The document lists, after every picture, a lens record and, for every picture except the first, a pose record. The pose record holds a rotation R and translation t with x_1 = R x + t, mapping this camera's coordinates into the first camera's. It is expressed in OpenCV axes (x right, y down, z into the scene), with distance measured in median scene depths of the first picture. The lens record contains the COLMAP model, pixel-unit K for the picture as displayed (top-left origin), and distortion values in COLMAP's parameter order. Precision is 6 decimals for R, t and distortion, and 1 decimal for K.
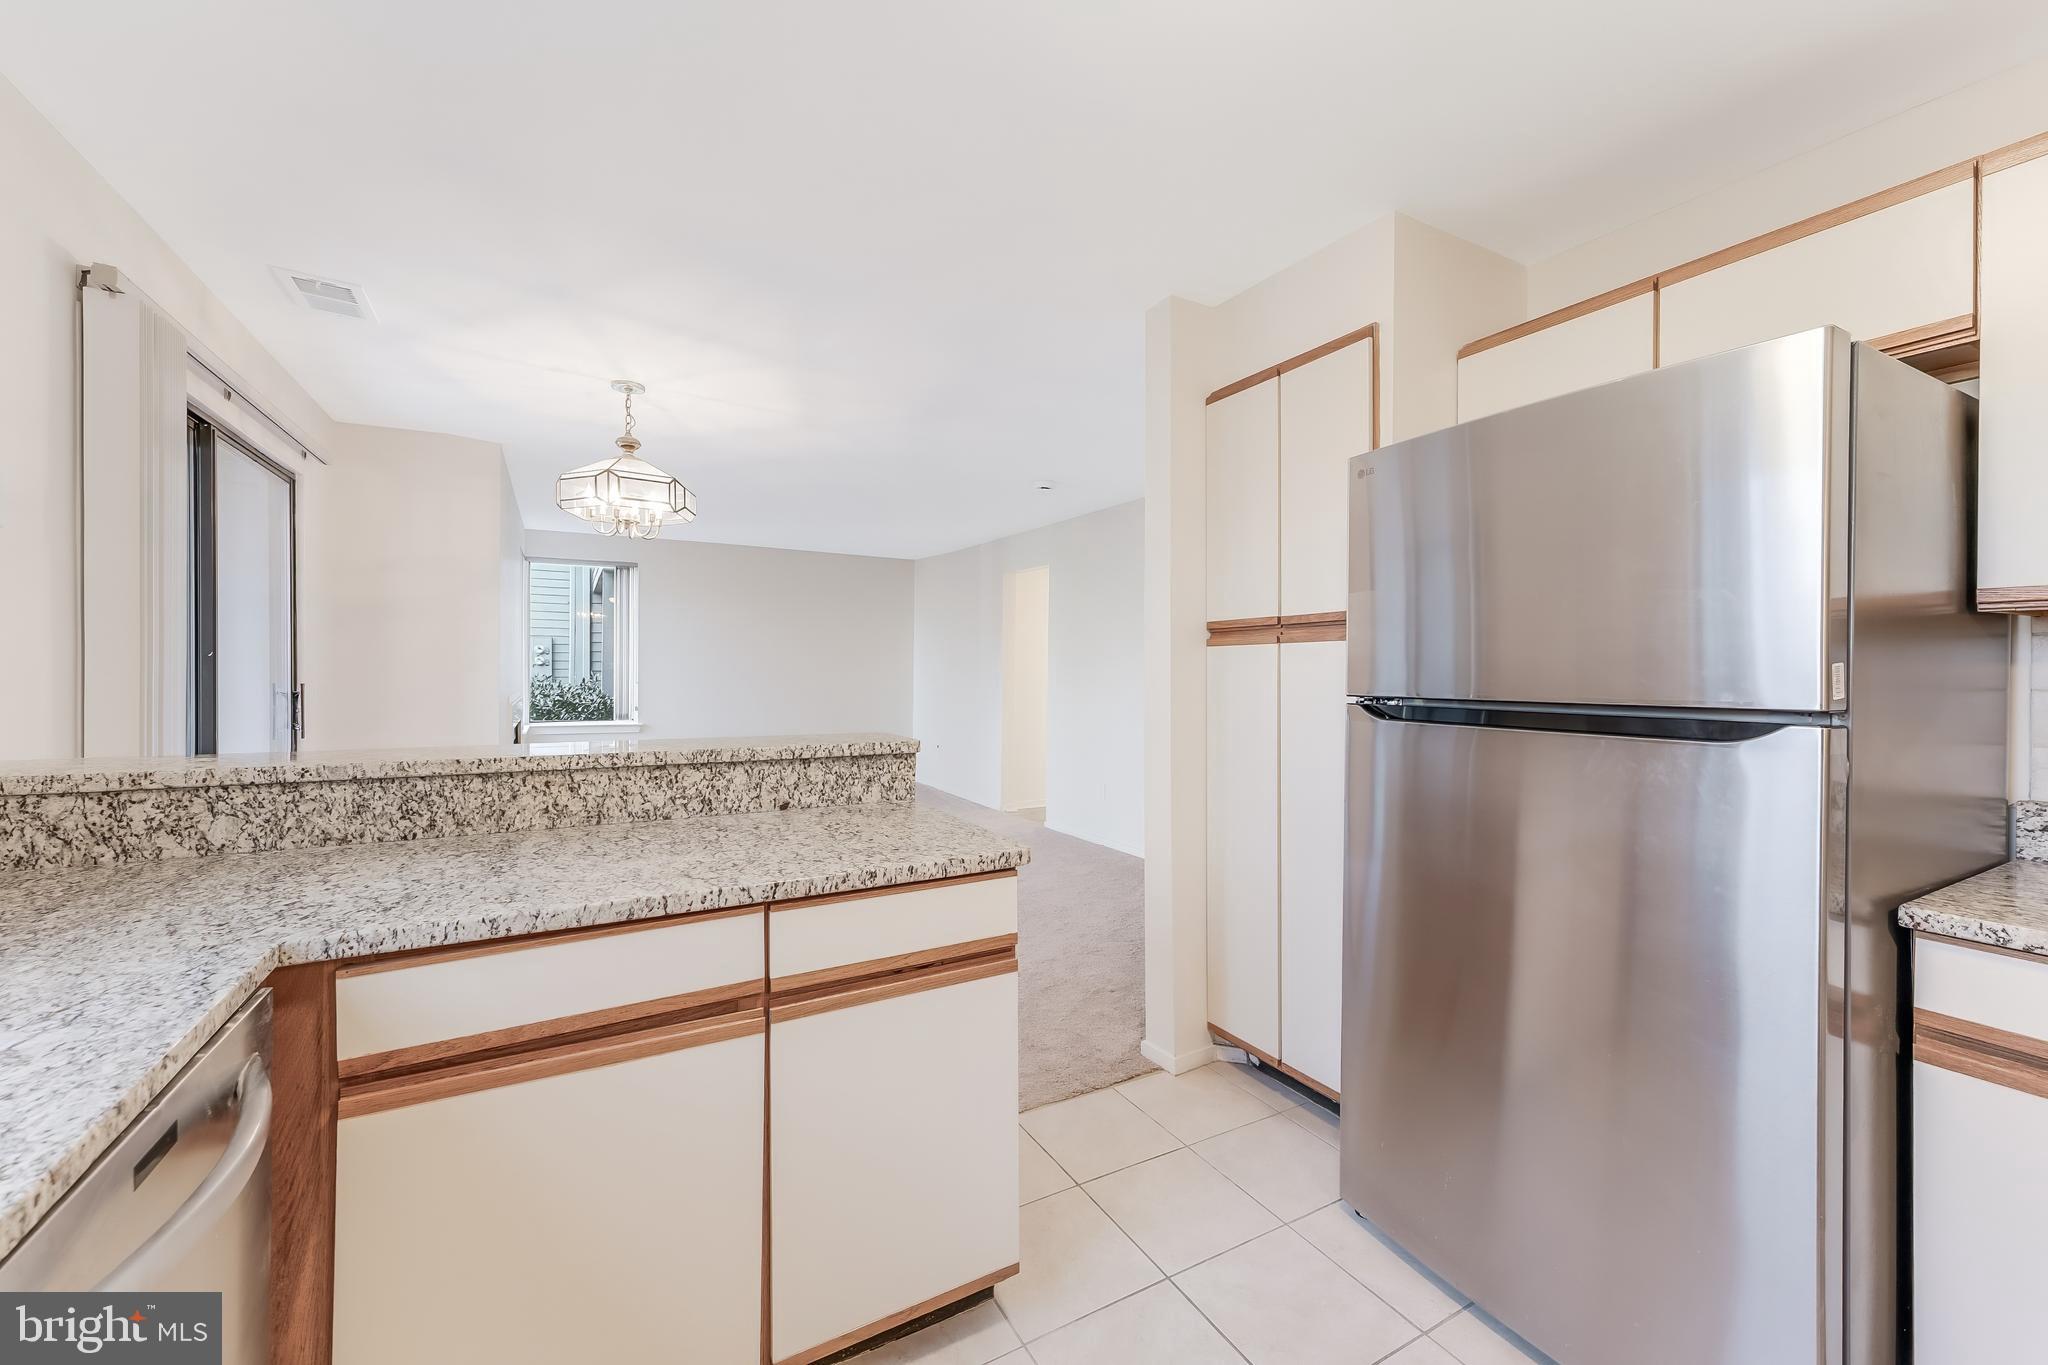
lens RADIAL K [[834.0, 0, 1034.2], [0, 834.0, 677.7], [0, 0, 1]] dist [-0.000900, -0.000059]
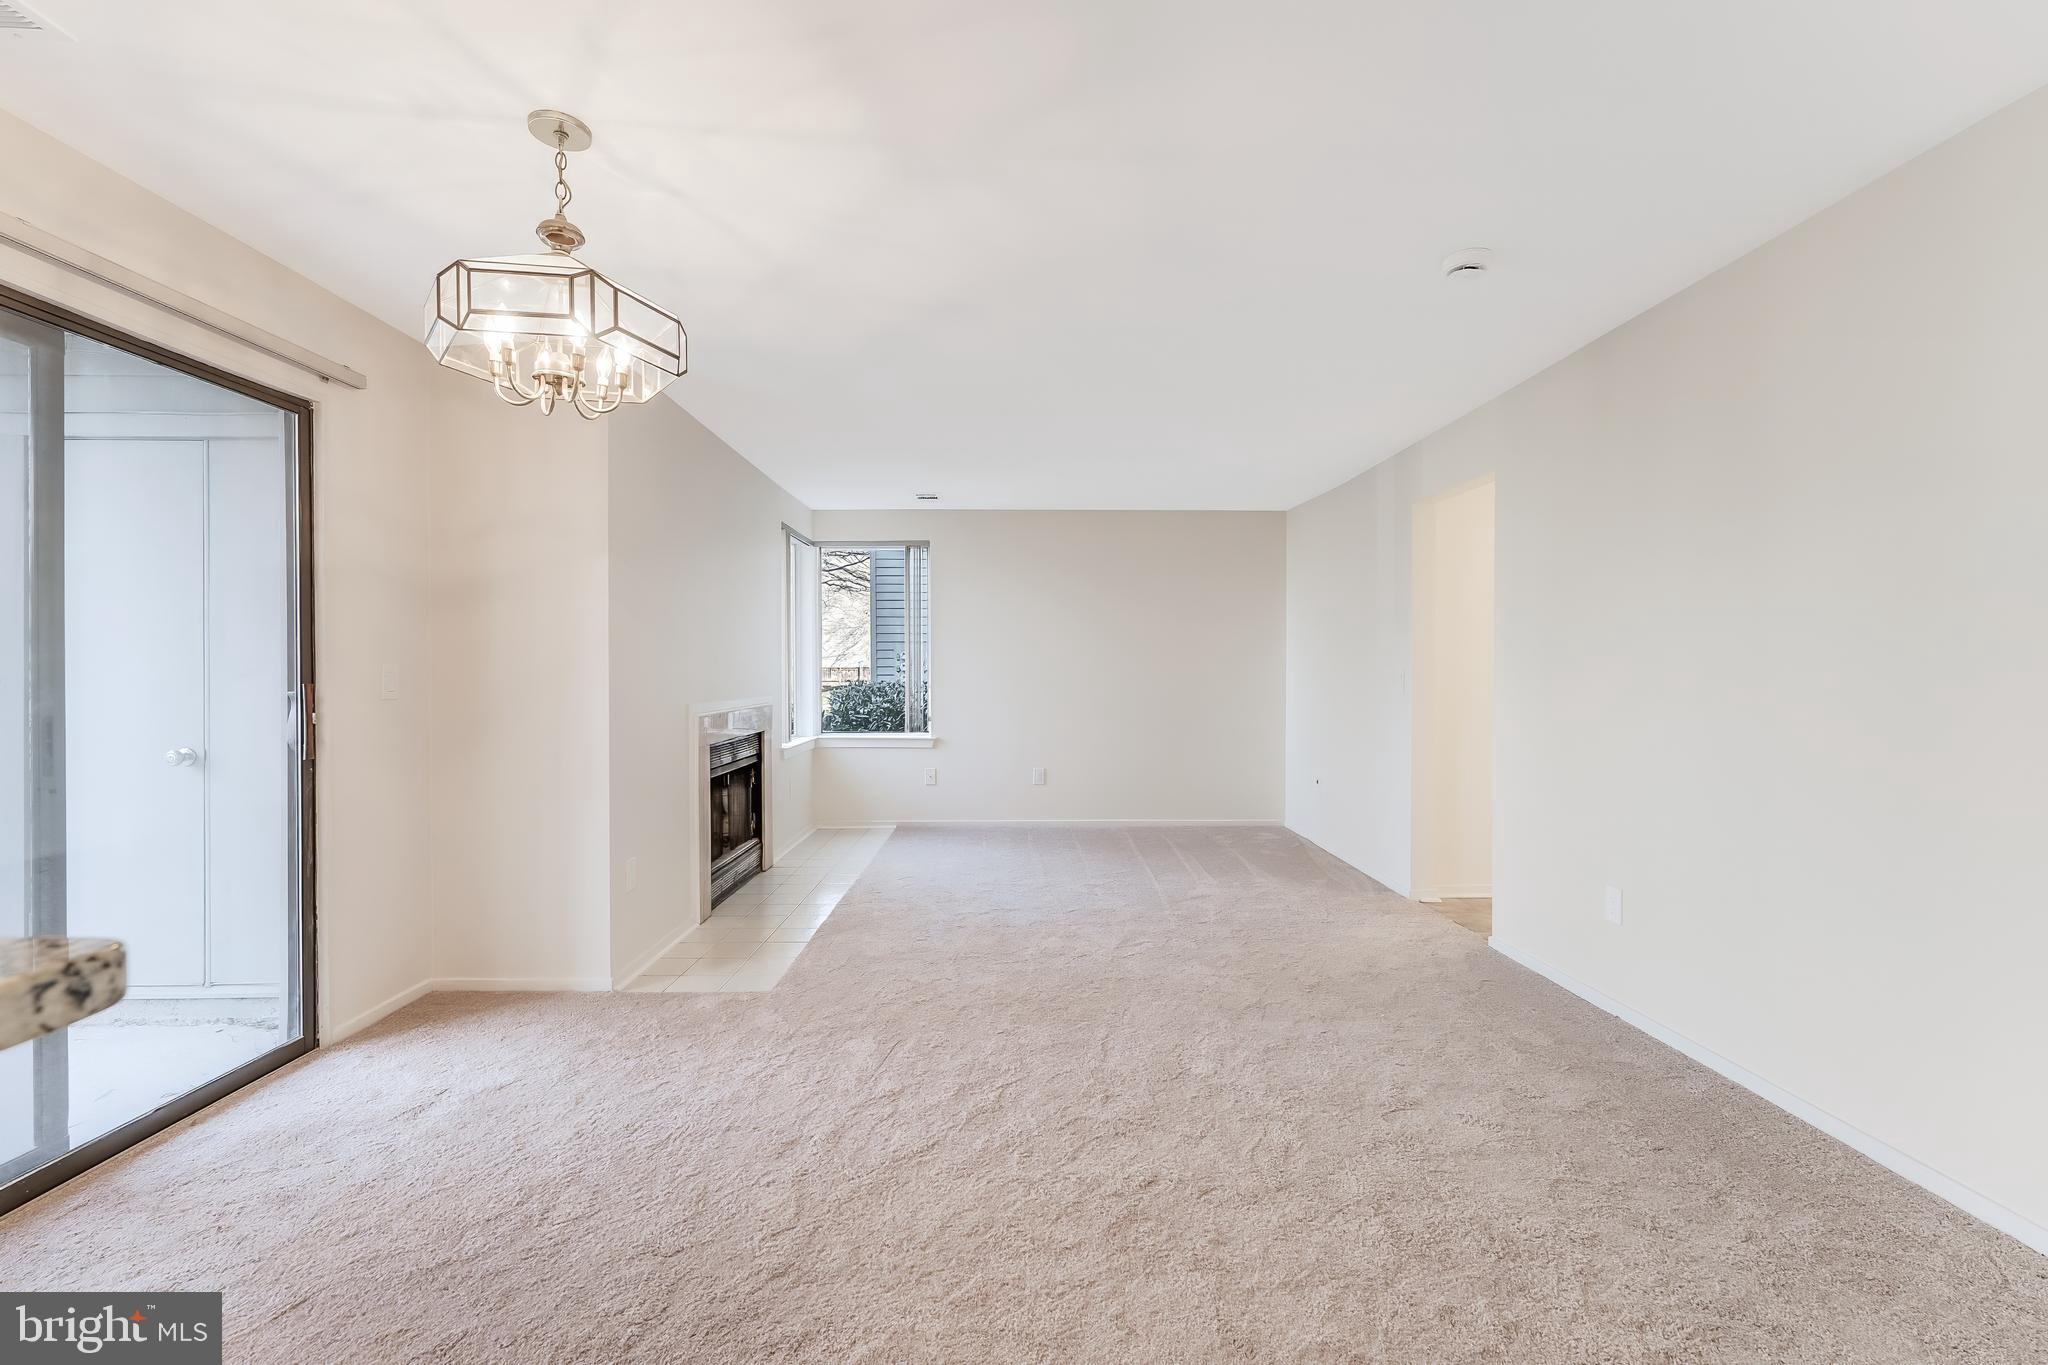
lens RADIAL K [[851.8, 0, 1024.0], [0, 851.8, 682.5], [0, 0, 1]] dist [-0.000768, -0.000109]
pose [[0.870751, -0.003212, -0.491714, 0.021315], [0.001287, 0.999990, -0.004252, 0.005078], [0.491723, 0.003069, 0.870746, 0.337810]]
